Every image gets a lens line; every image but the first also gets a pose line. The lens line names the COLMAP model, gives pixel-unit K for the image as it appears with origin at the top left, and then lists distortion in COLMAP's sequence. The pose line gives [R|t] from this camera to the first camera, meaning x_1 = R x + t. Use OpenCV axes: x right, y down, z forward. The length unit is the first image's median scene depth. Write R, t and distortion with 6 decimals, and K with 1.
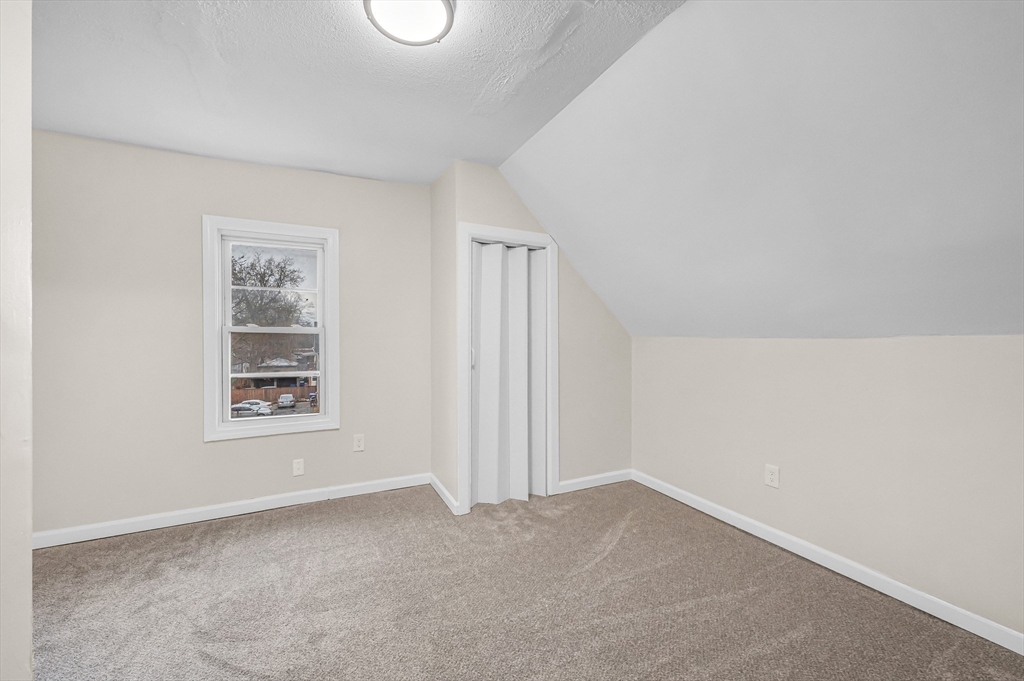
lens RADIAL K [[413.7, 0, 516.7], [0, 413.7, 338.1], [0, 0, 1]] dist [-0.000626, -0.000127]
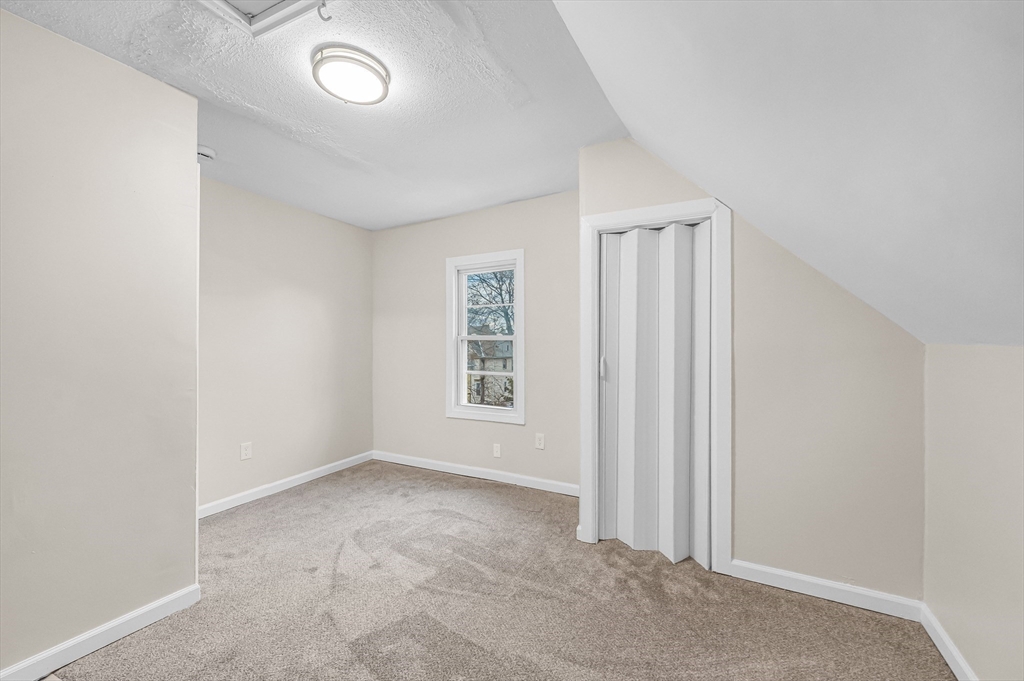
lens RADIAL K [[413.7, 0, 512.6], [0, 413.7, 343.6], [0, 0, 1]] dist [-0.000626, -0.000127]
pose [[0.556433, -0.000328, -0.830893, 0.524128], [-0.002960, 0.999993, -0.002378, -0.000428], [0.830888, 0.003783, 0.556428, 0.367809]]
